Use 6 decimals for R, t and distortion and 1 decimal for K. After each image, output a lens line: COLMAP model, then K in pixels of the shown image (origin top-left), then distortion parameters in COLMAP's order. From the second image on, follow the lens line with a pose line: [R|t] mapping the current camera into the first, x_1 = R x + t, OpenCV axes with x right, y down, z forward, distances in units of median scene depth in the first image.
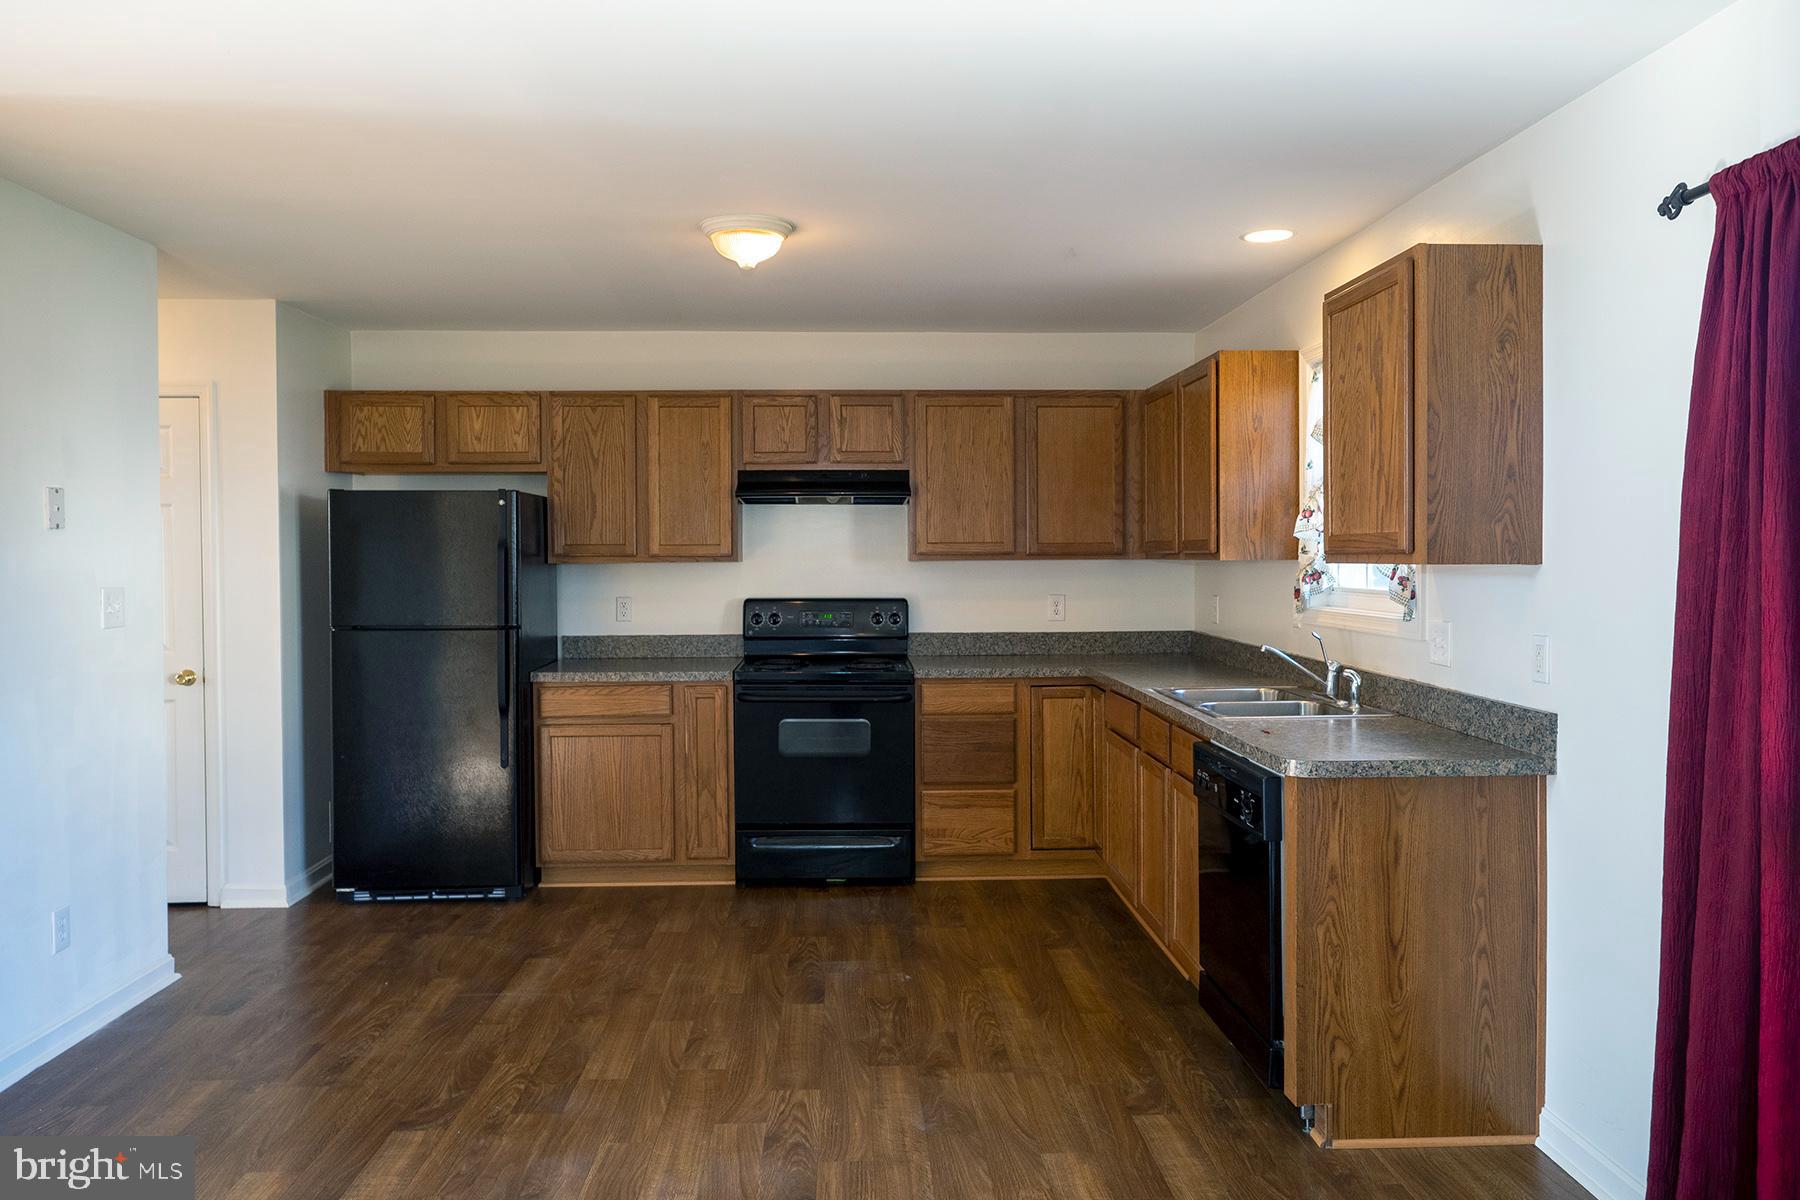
lens RADIAL K [[1302.7, 0, 900.0], [0, 1302.7, 600.0], [0, 0, 1]] dist [-0.012429, -0.005261]
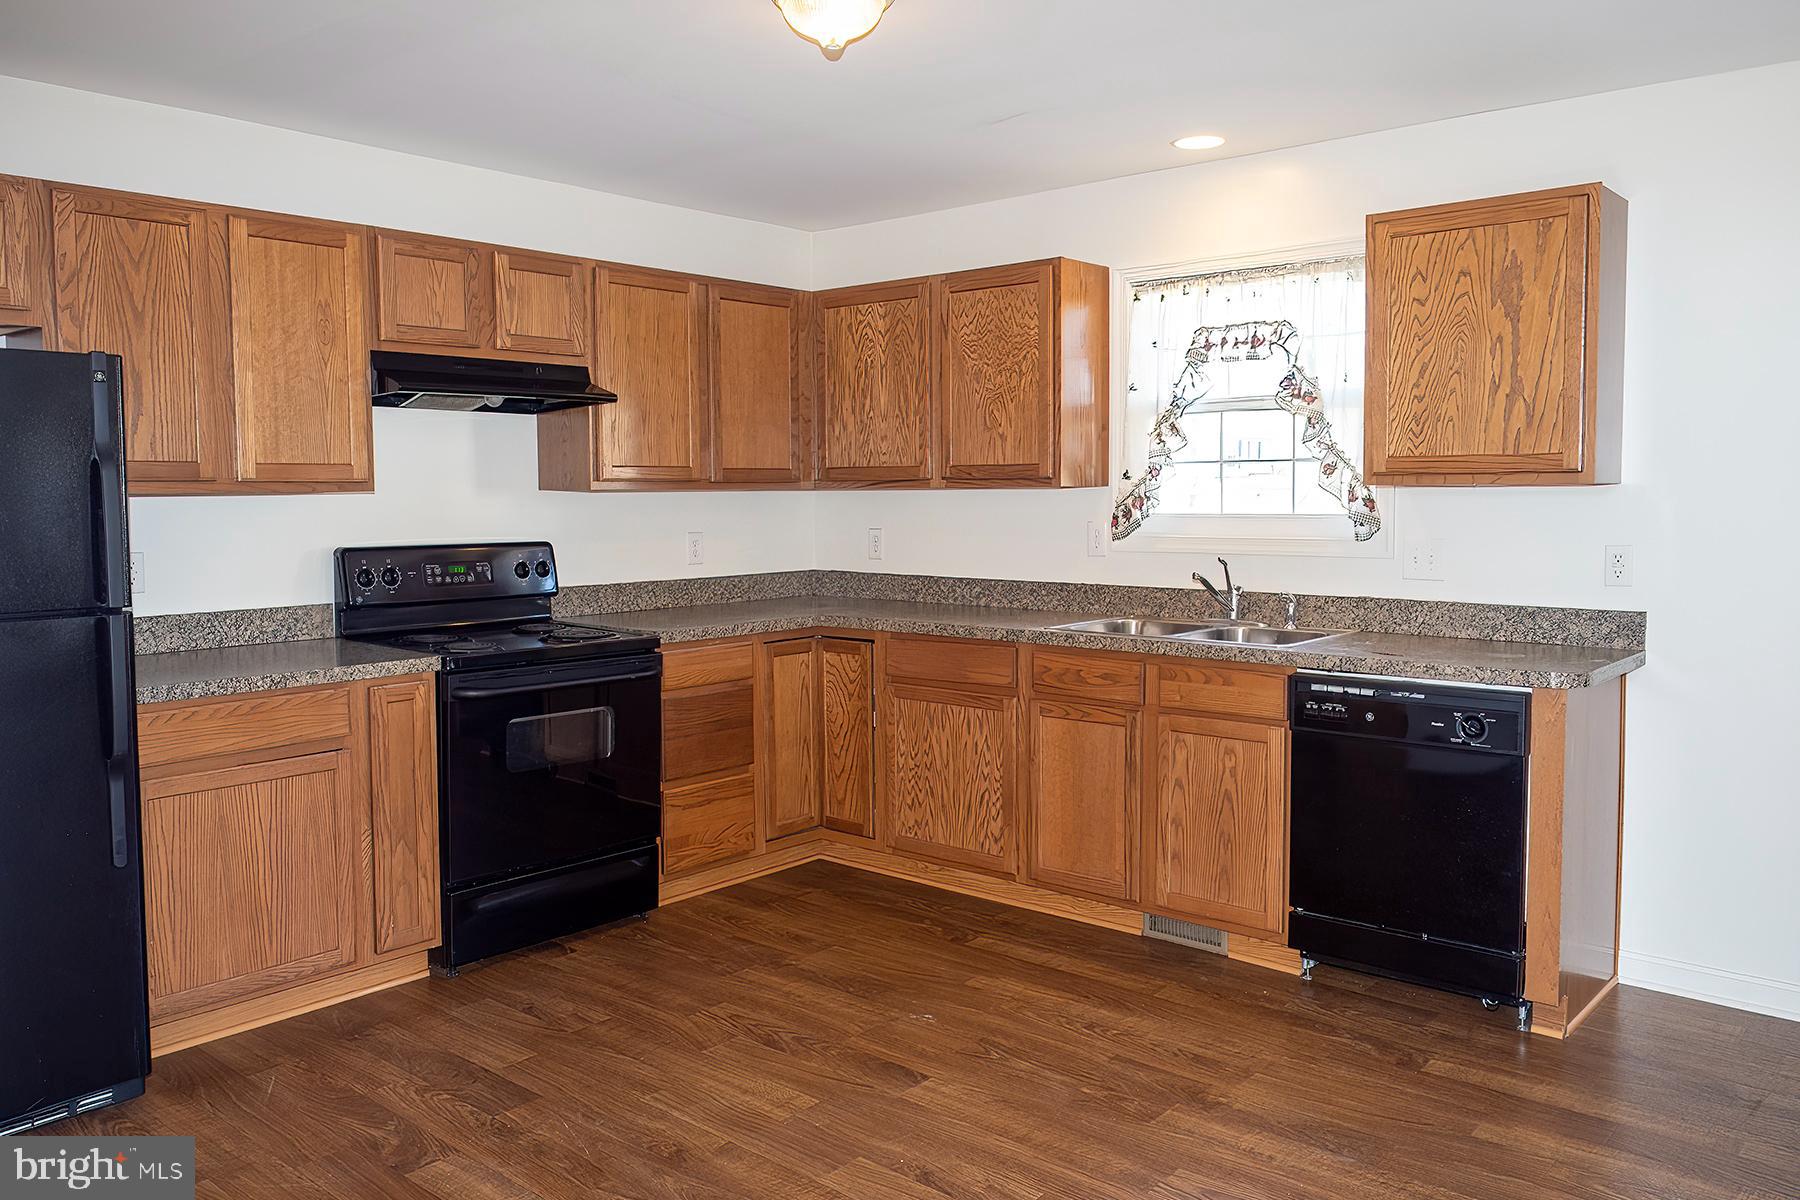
lens RADIAL K [[1350.5, 0, 900.0], [0, 1350.5, 600.0], [0, 0, 1]] dist [-0.006757, -0.003117]
pose [[0.691400, -0.057838, 0.720154, -0.450051], [0.028583, 0.998200, 0.052728, -0.002984], [-0.721907, -0.015872, 0.691808, 0.354311]]
